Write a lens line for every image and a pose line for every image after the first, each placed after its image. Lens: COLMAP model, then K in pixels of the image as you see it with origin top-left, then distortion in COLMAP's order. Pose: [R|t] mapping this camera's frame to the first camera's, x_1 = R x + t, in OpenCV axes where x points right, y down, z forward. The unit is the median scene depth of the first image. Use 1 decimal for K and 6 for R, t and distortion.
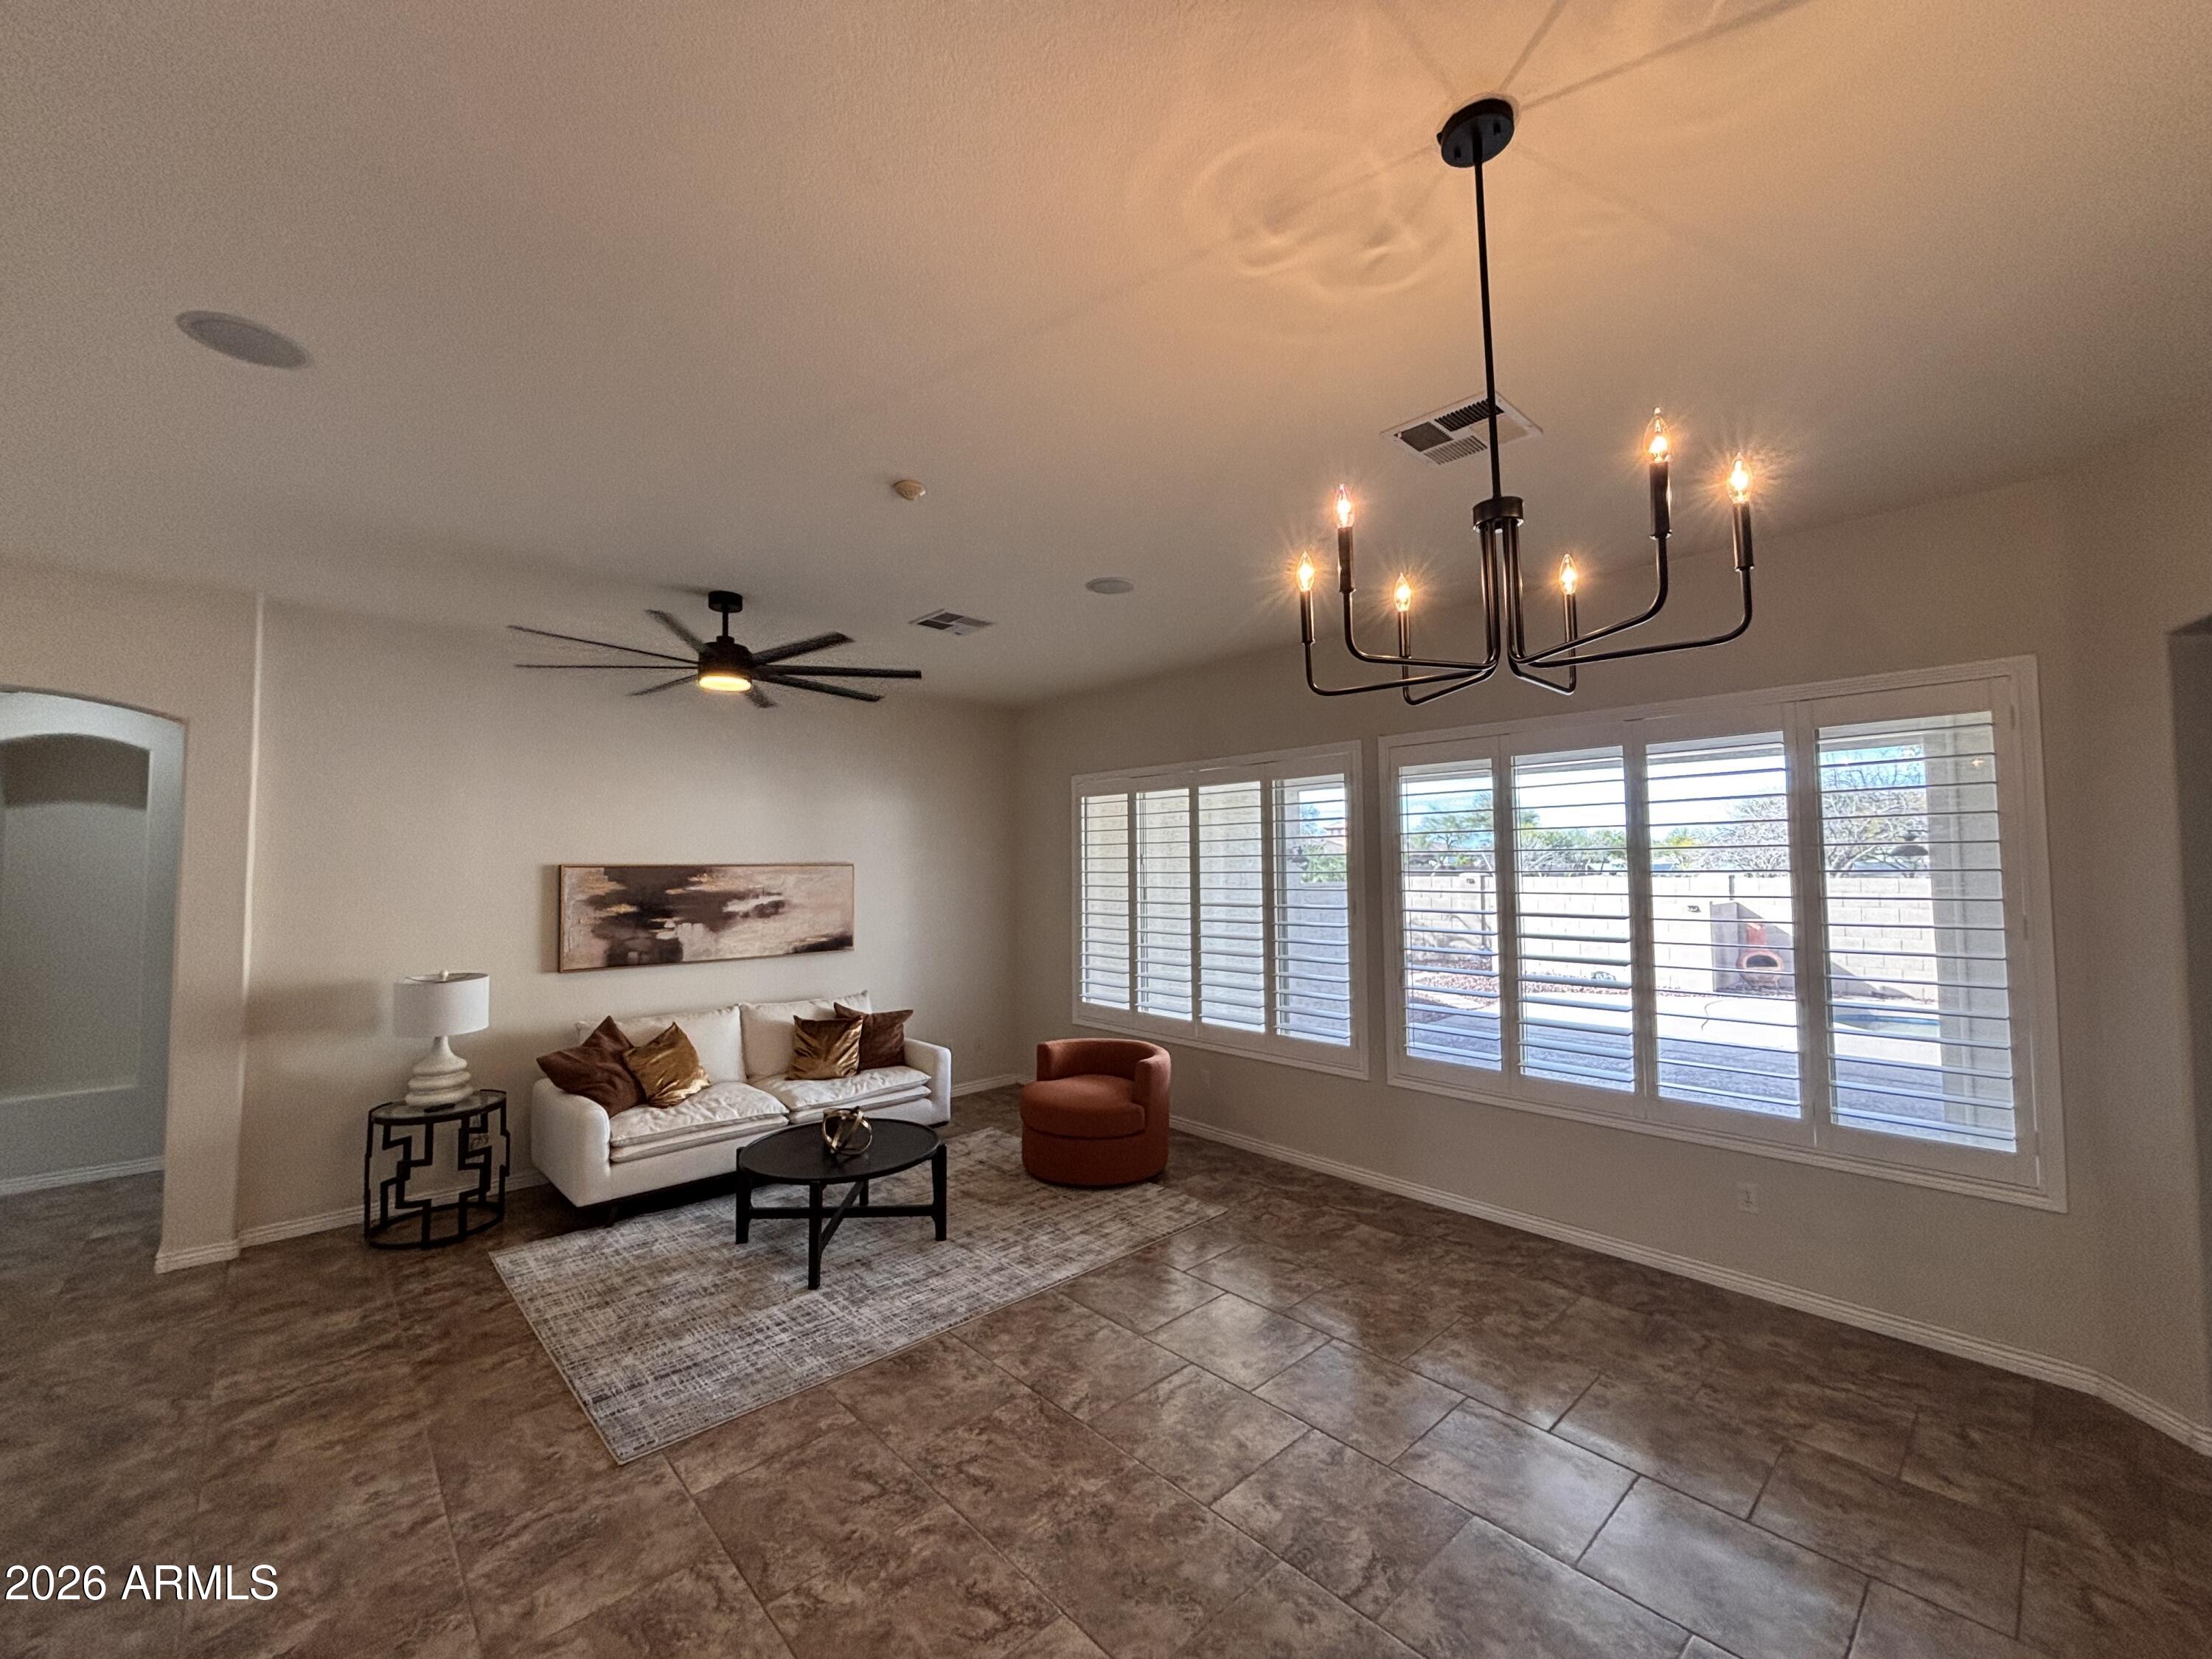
lens RADIAL K [[897.9, 0, 1106.0], [0, 897.9, 829.5], [0, 0, 1]] dist [0.008172, -0.000005]
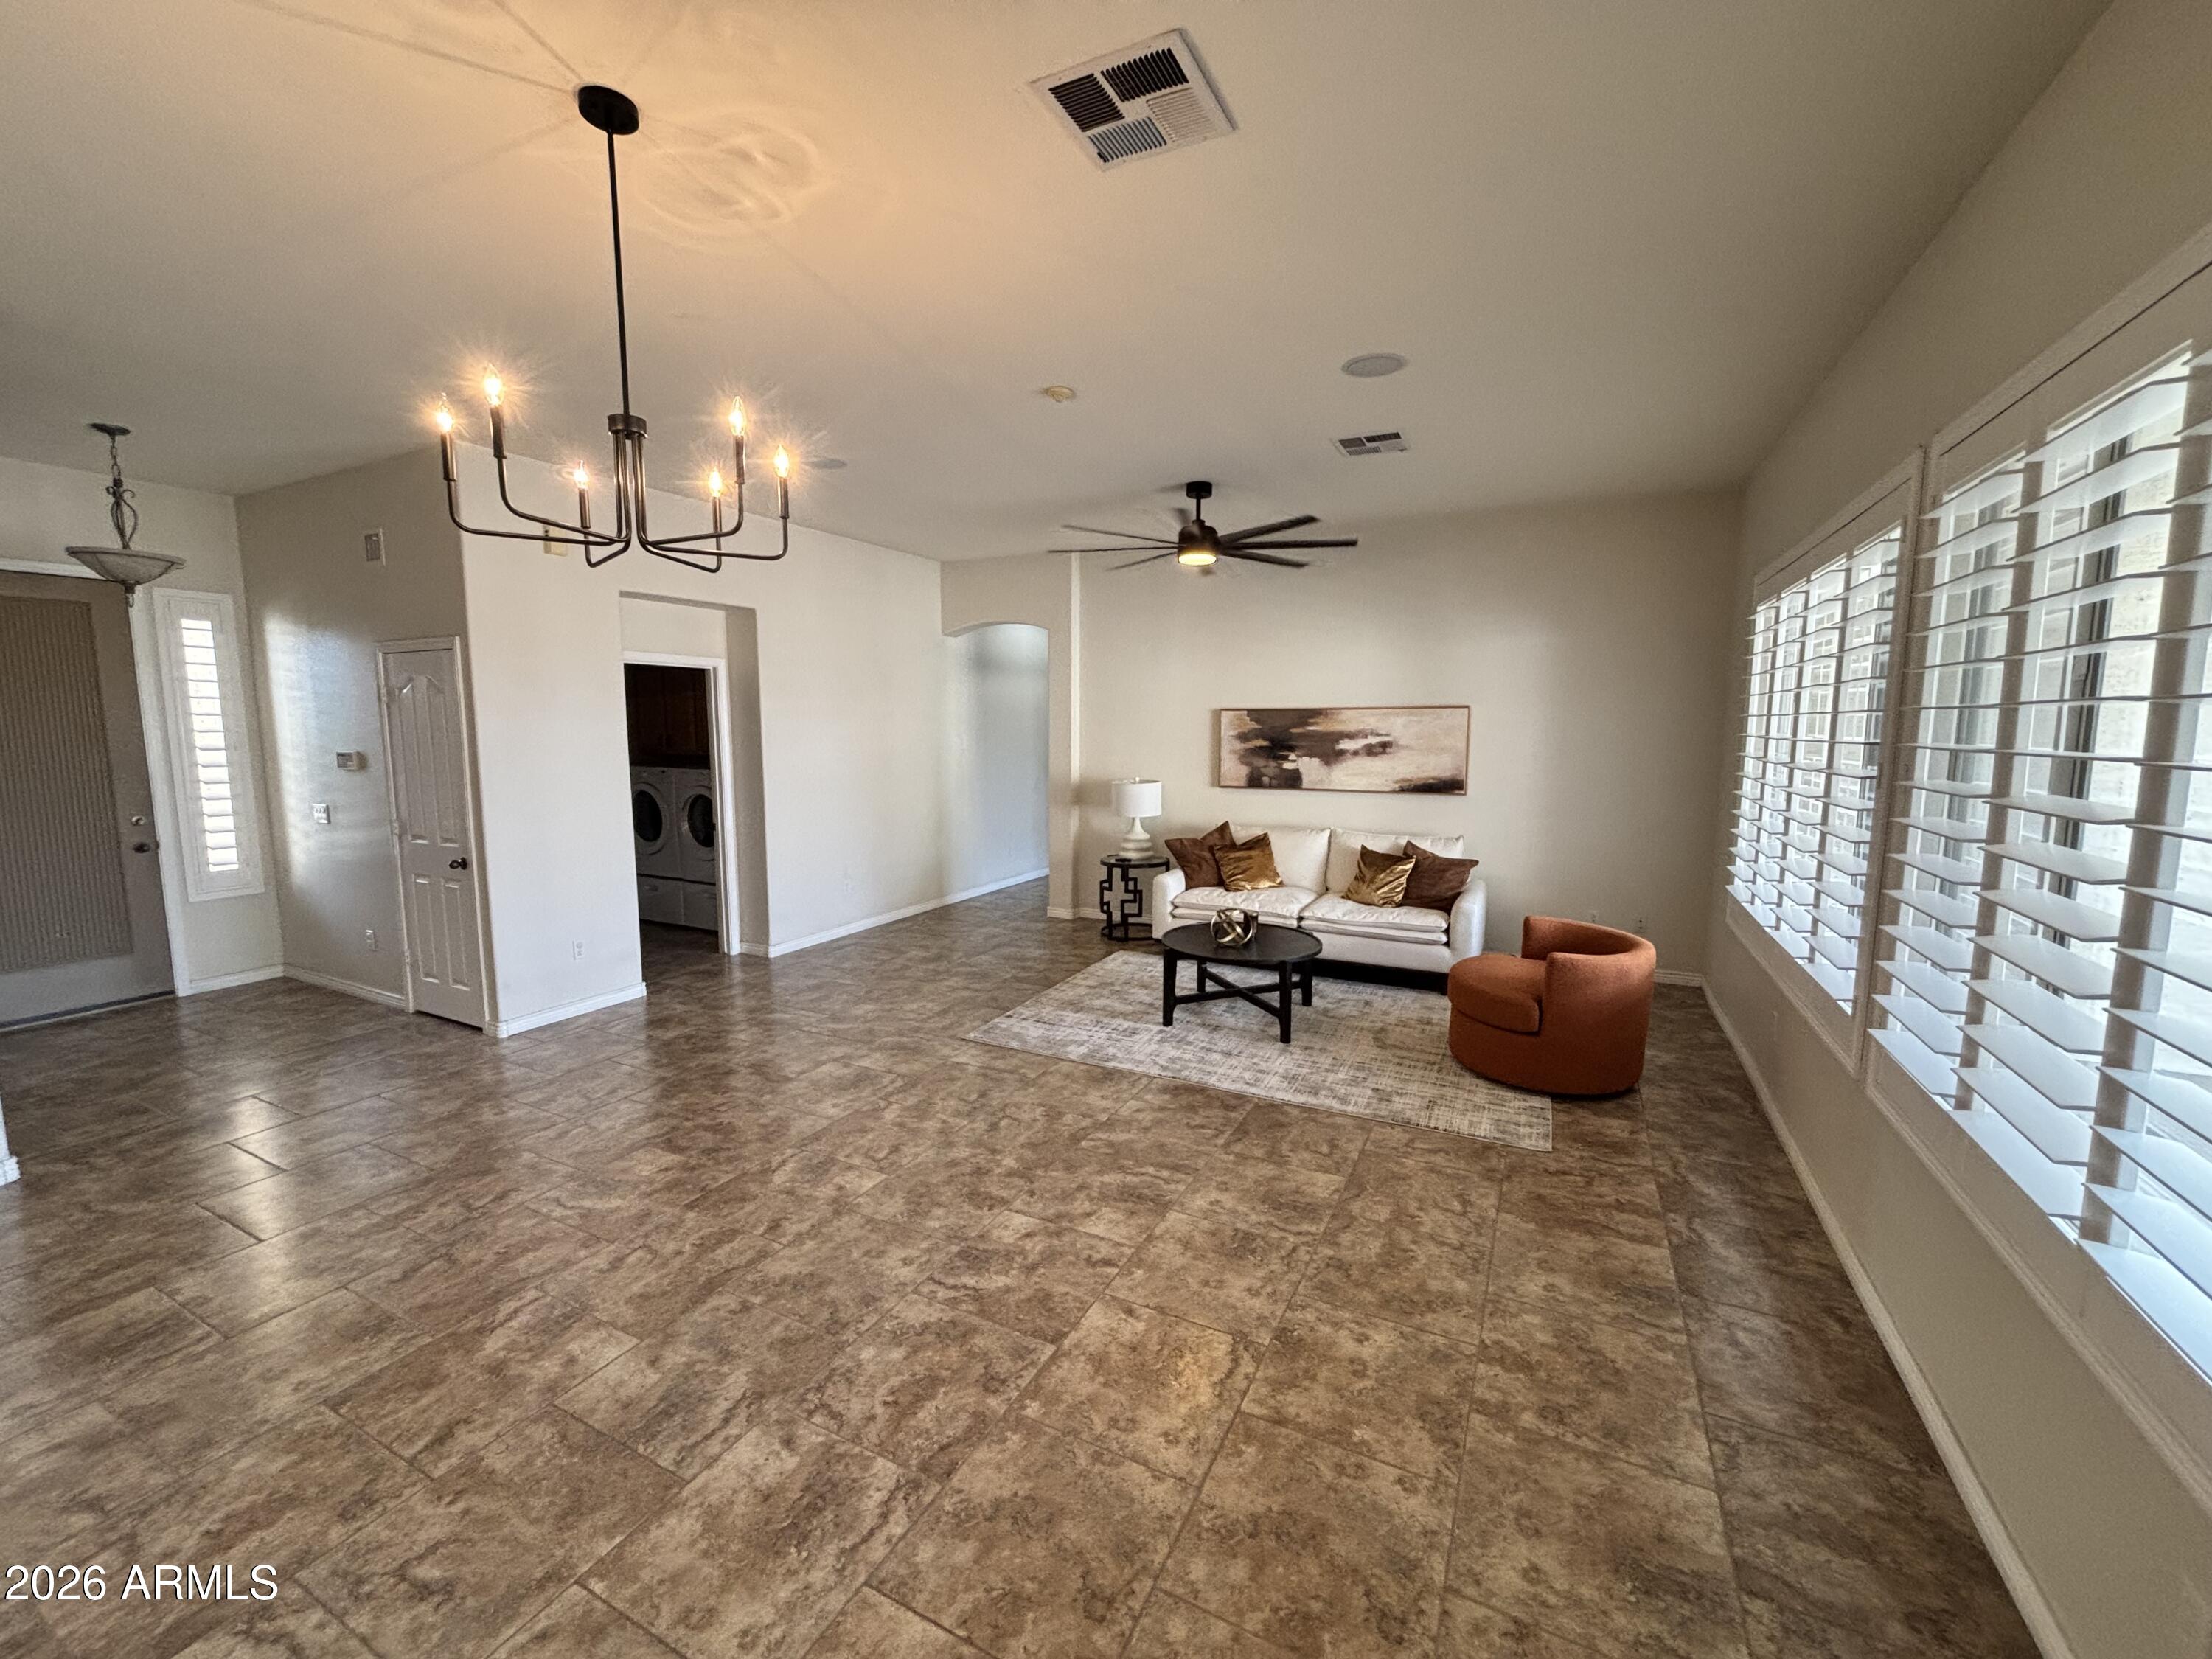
lens RADIAL K [[887.4, 0, 1106.0], [0, 887.4, 829.5], [0, 0, 1]] dist [0.019651, -0.000167]
pose [[0.349627, 0.117241, -0.929524, 0.713631], [0.036285, 0.989700, 0.138479, 0.032773], [0.936186, -0.082143, 0.341772, 0.424580]]
